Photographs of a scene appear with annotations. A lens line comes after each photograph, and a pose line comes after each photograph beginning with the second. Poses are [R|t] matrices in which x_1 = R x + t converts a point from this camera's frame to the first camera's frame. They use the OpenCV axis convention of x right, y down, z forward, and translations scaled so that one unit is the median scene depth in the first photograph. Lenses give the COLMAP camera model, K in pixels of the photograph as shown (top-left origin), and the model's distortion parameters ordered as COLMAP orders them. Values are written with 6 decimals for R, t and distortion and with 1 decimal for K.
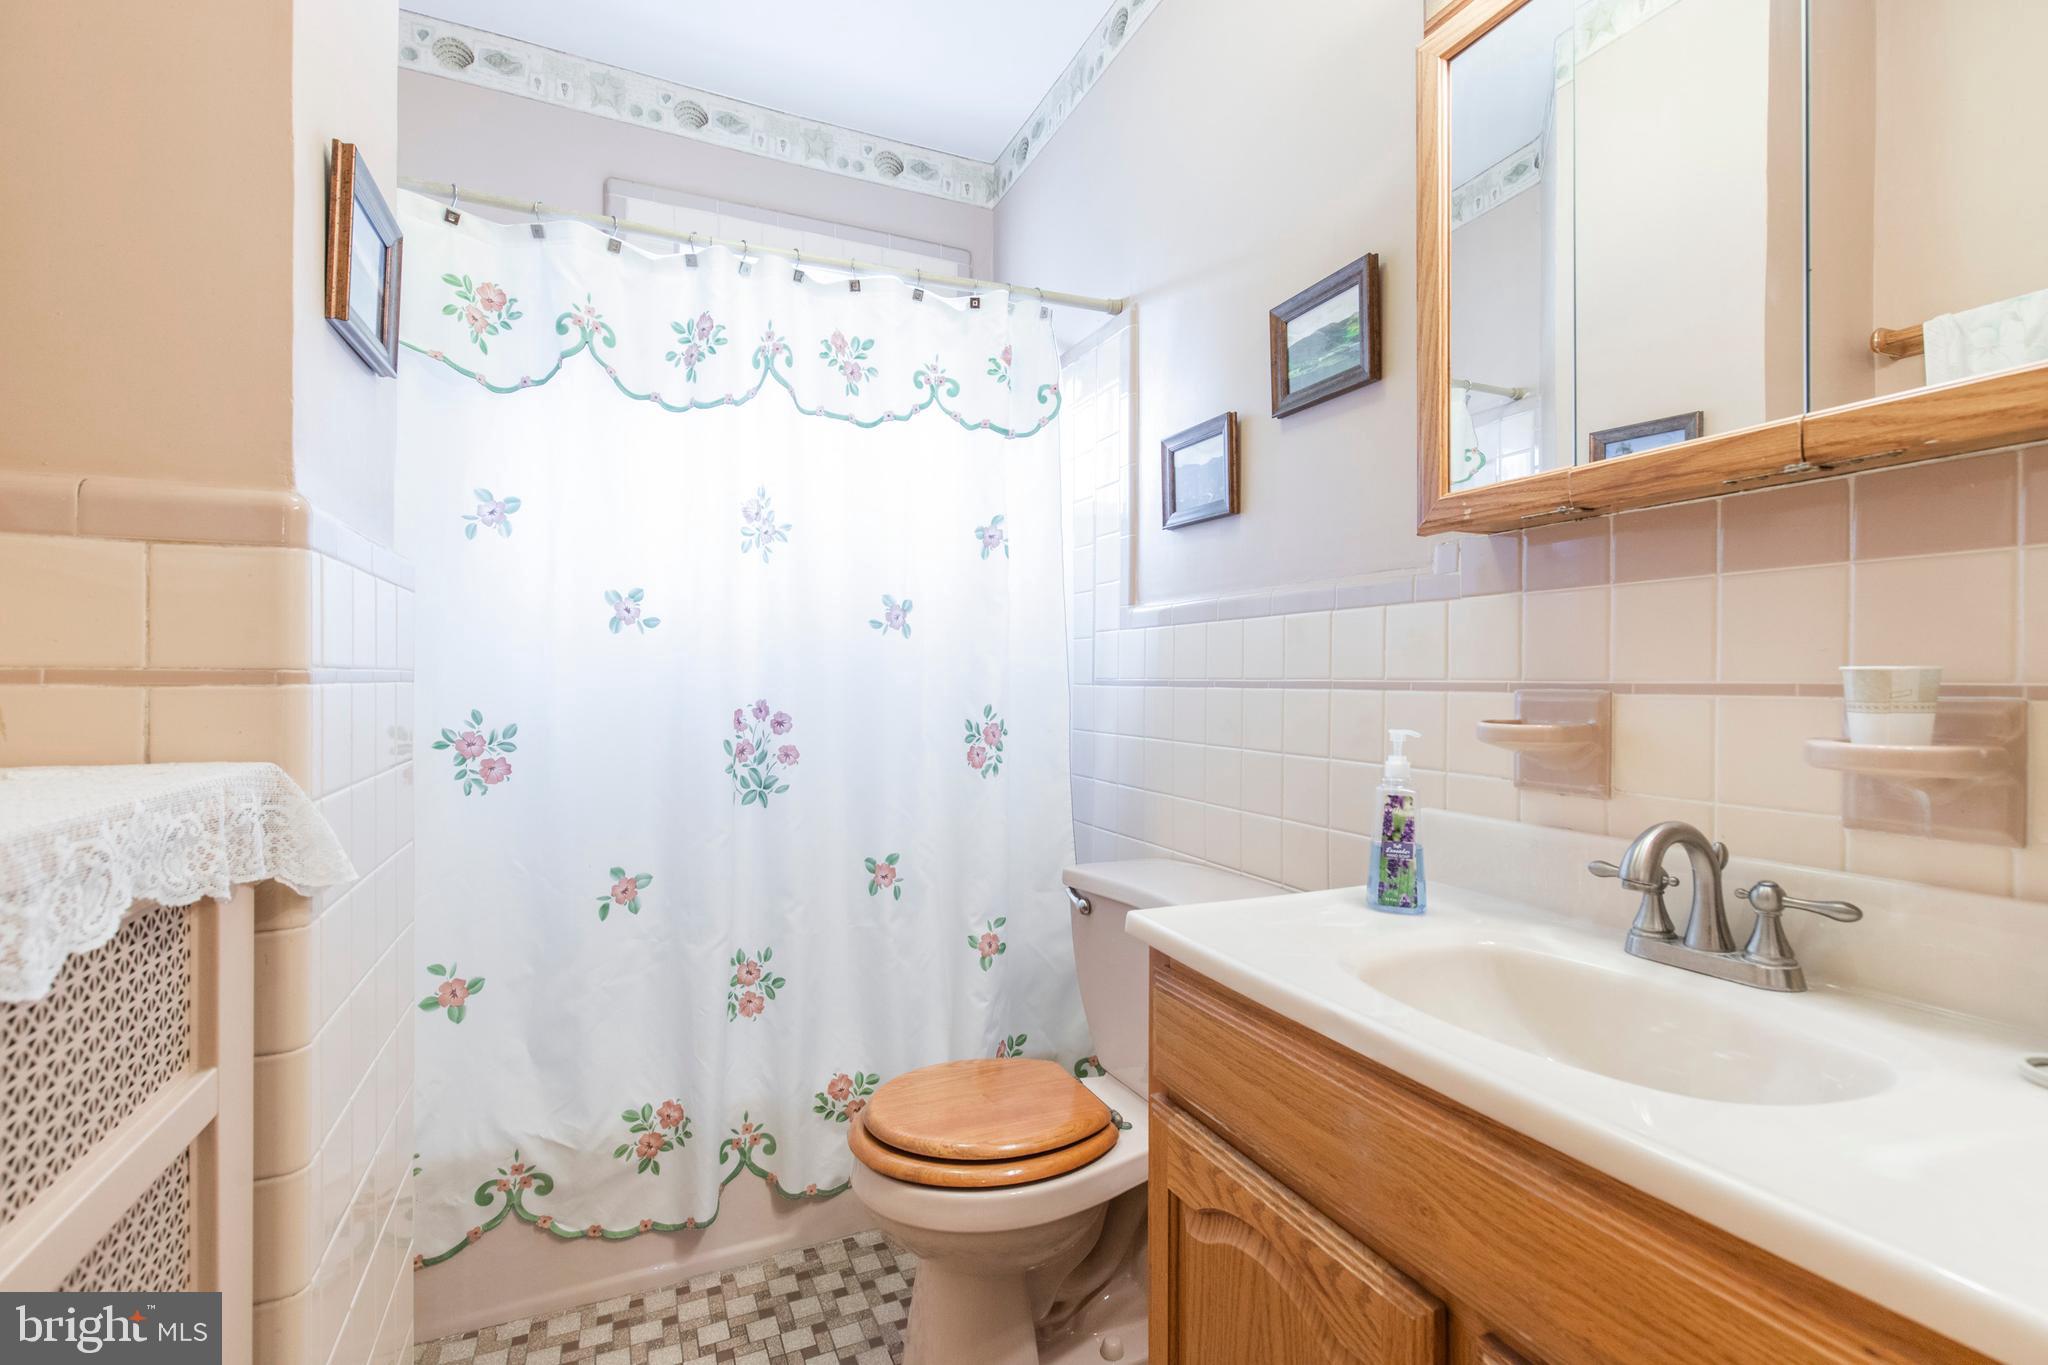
lens RADIAL K [[930.1, 0, 1028.7], [0, 930.1, 682.7], [0, 0, 1]] dist [0.010249, -0.000393]
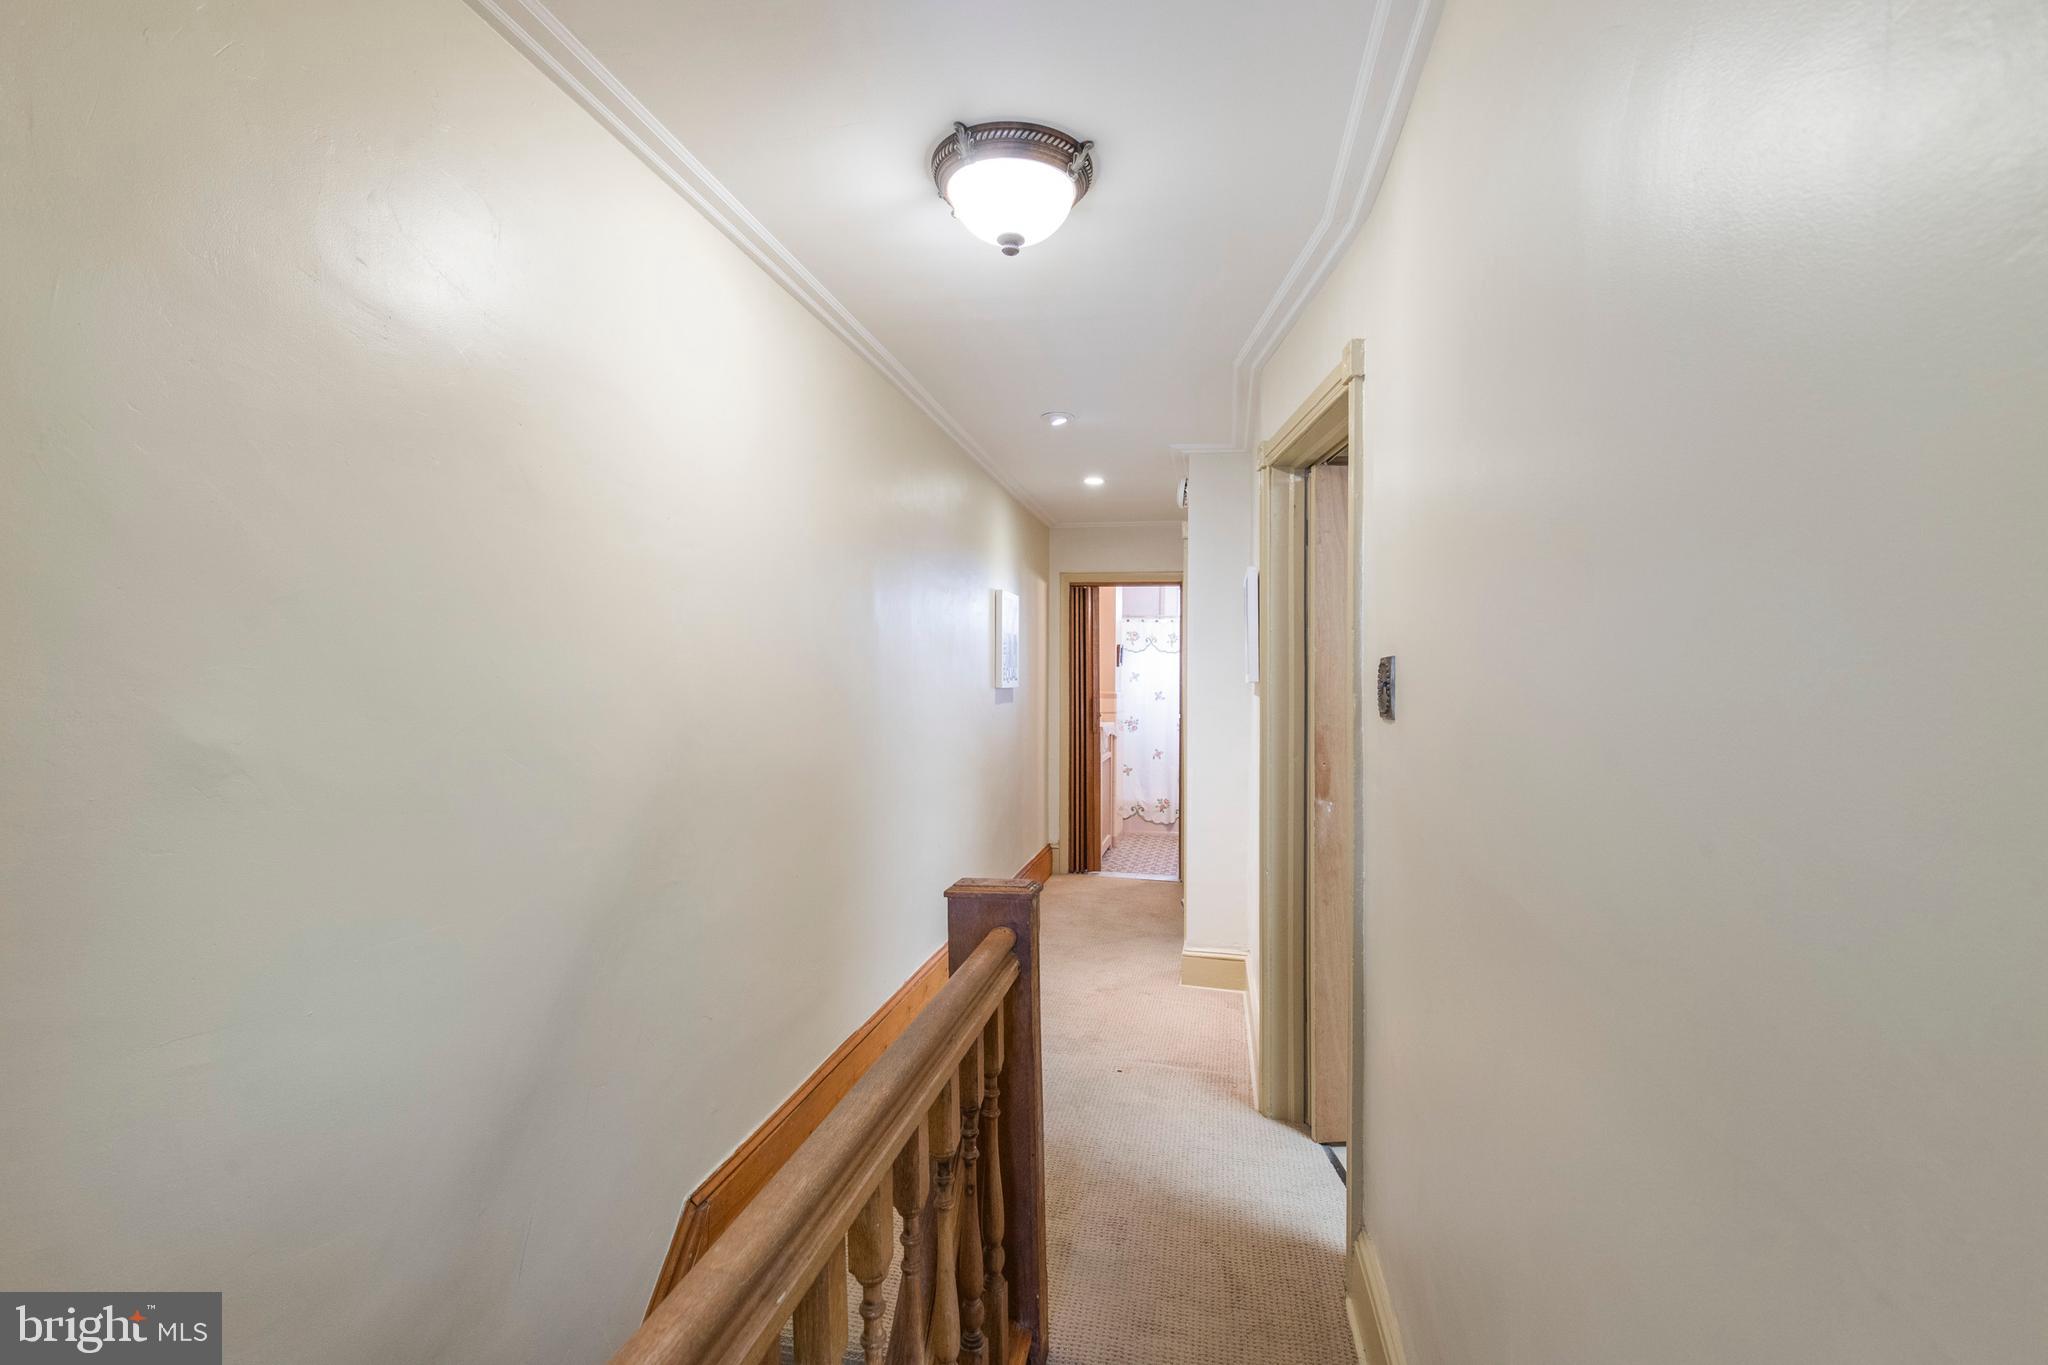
lens RADIAL K [[930.1, 0, 1025.0], [0, 930.1, 685.6], [0, 0, 1]] dist [0.010249, -0.000393]
pose [[0.807910, 0.005401, -0.589281, 1.919255], [-0.006020, 0.999981, 0.000913, -0.139304], [0.589275, 0.002810, 0.807927, -3.426124]]
